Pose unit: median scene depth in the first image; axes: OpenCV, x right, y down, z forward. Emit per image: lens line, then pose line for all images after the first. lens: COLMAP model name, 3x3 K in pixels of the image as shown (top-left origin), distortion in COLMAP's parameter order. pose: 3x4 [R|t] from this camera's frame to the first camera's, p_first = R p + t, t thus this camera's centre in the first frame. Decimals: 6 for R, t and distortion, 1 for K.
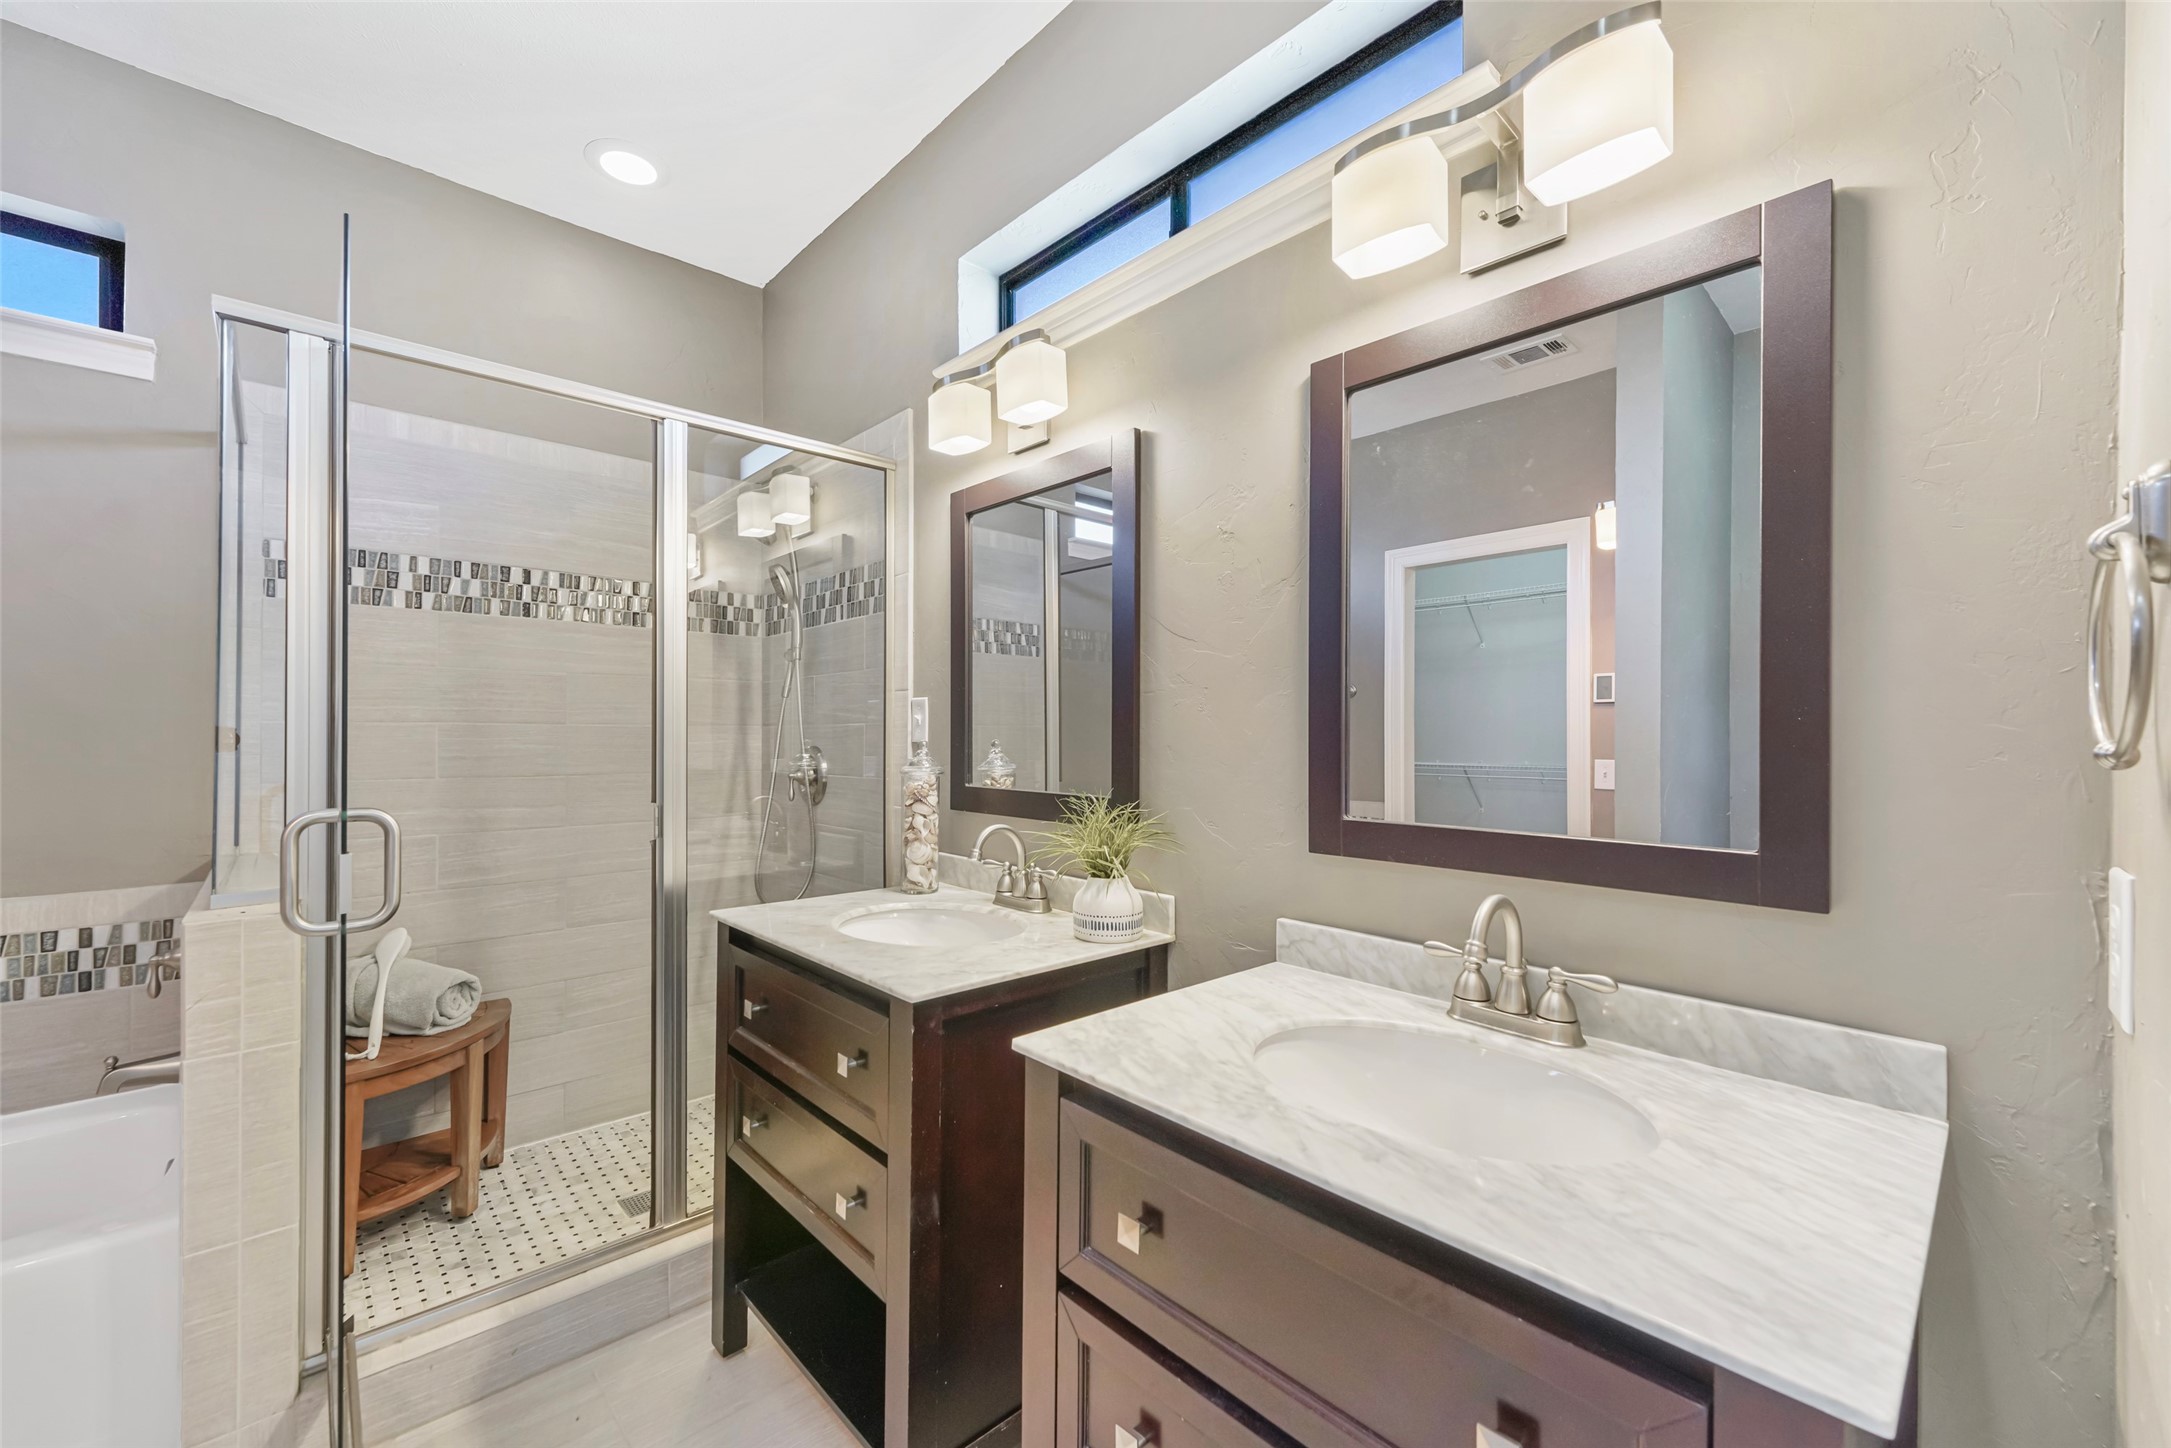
lens RADIAL K [[865.7, 0, 1078.2], [0, 865.7, 732.5], [0, 0, 1]] dist [0.002610, -0.000588]
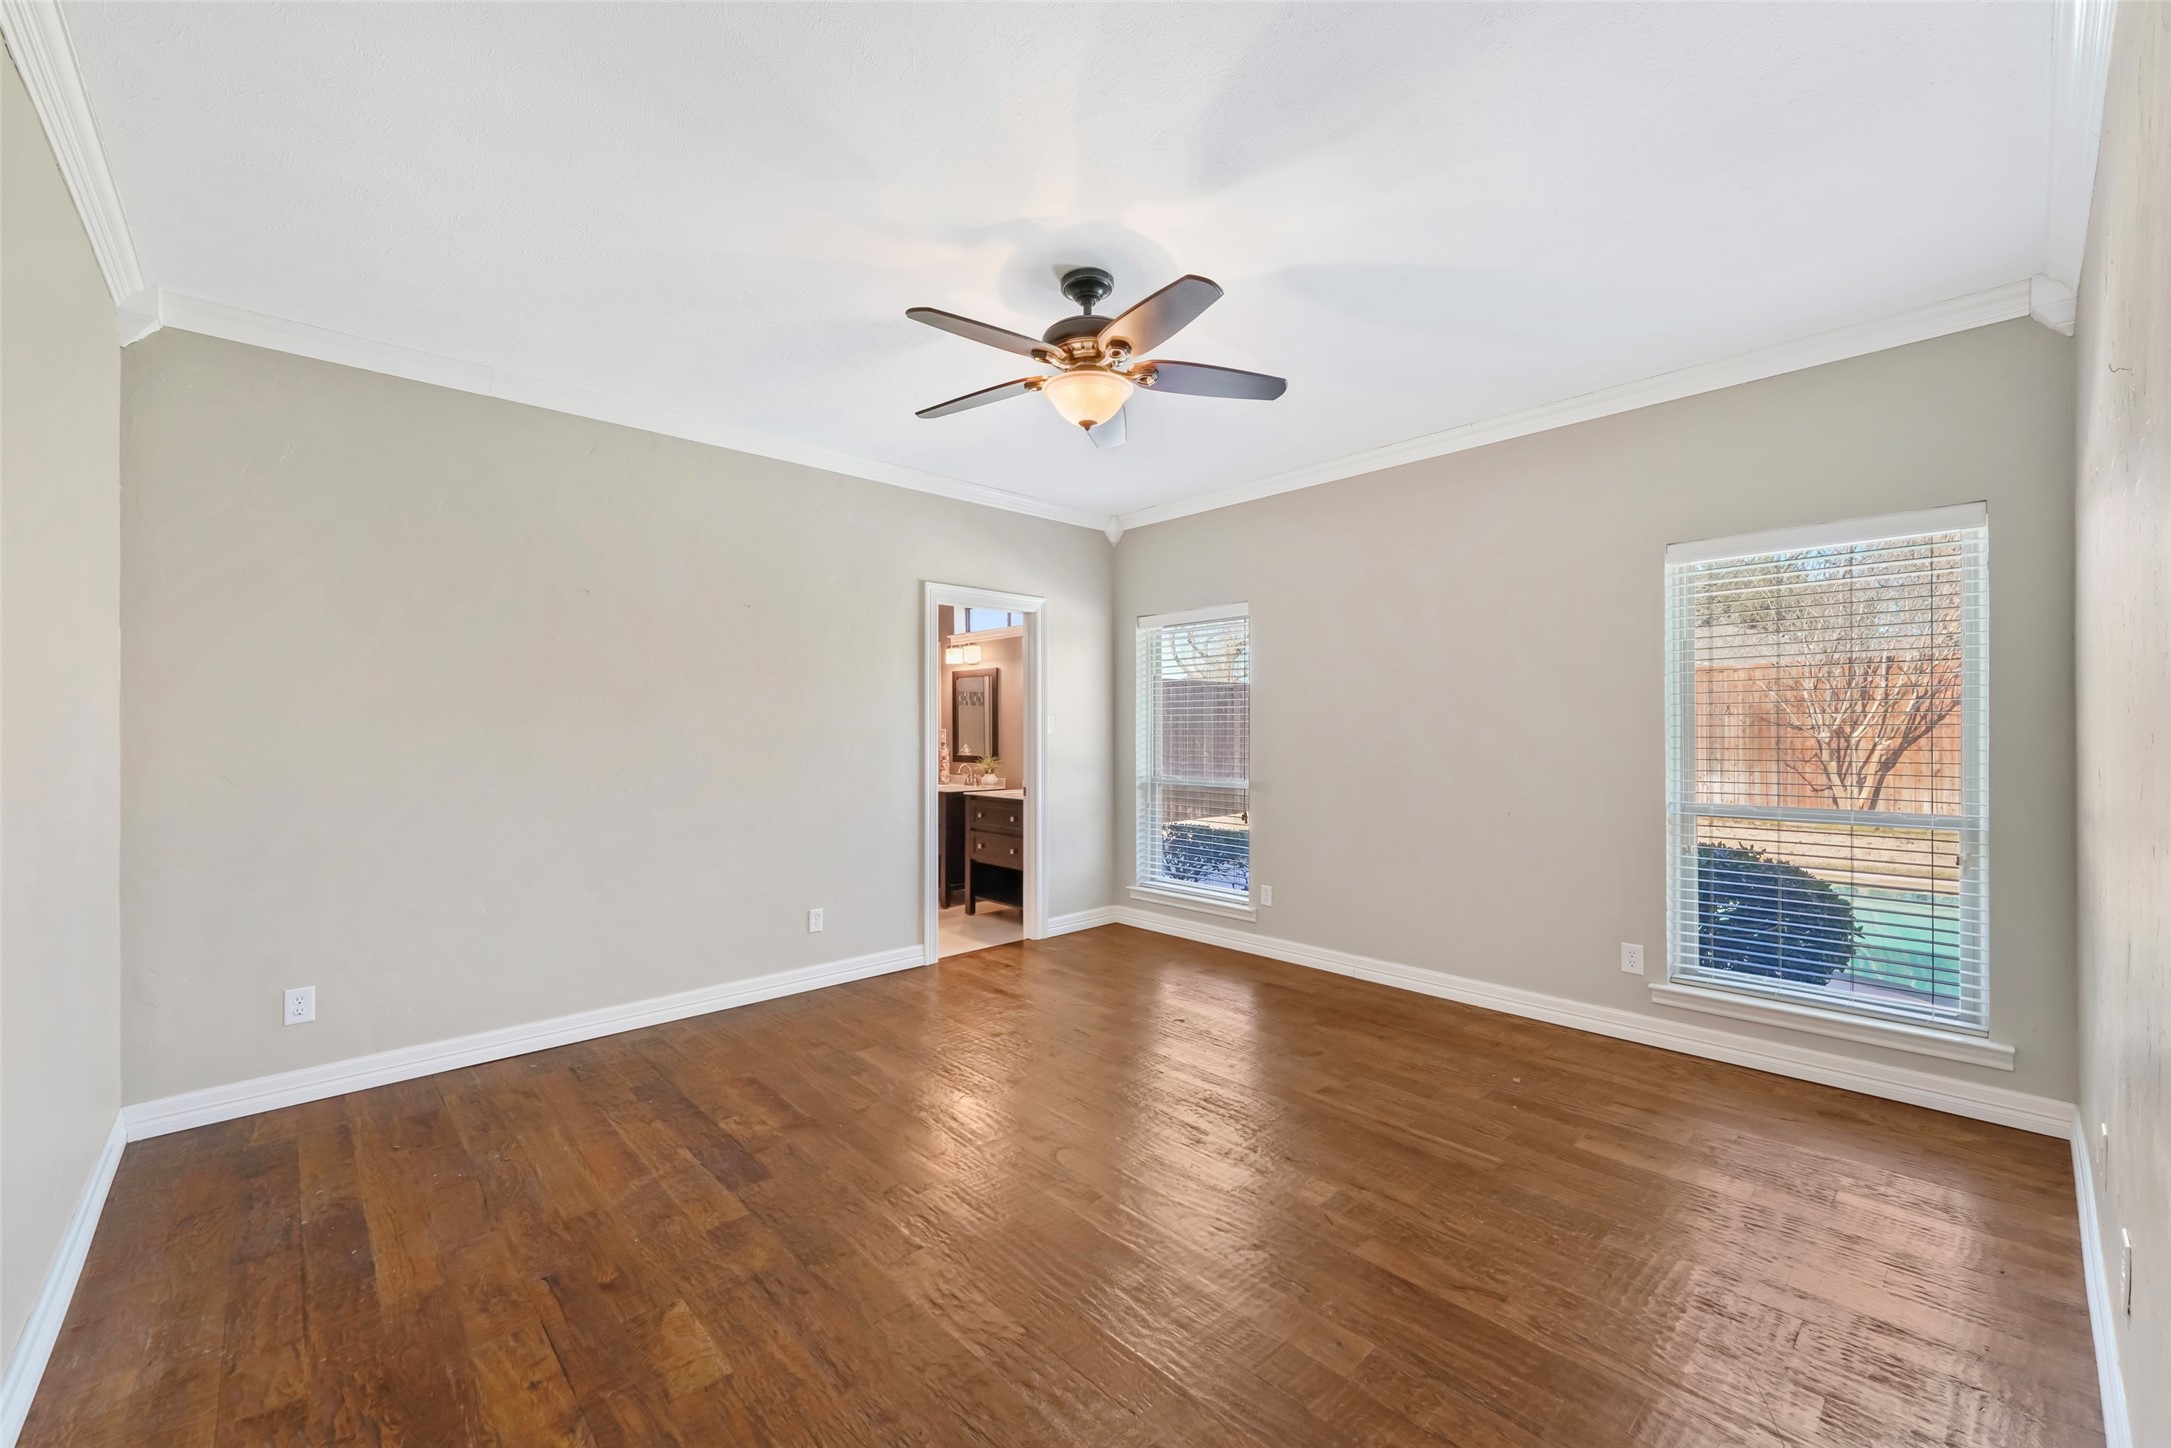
lens RADIAL K [[865.7, 0, 1079.8], [0, 865.7, 726.1], [0, 0, 1]] dist [0.002610, -0.000588]
pose [[0.999977, -0.002833, 0.006223, 0.169182], [0.002844, 0.999994, -0.001730, -0.023643], [-0.006218, 0.001748, 0.999979, -1.226326]]
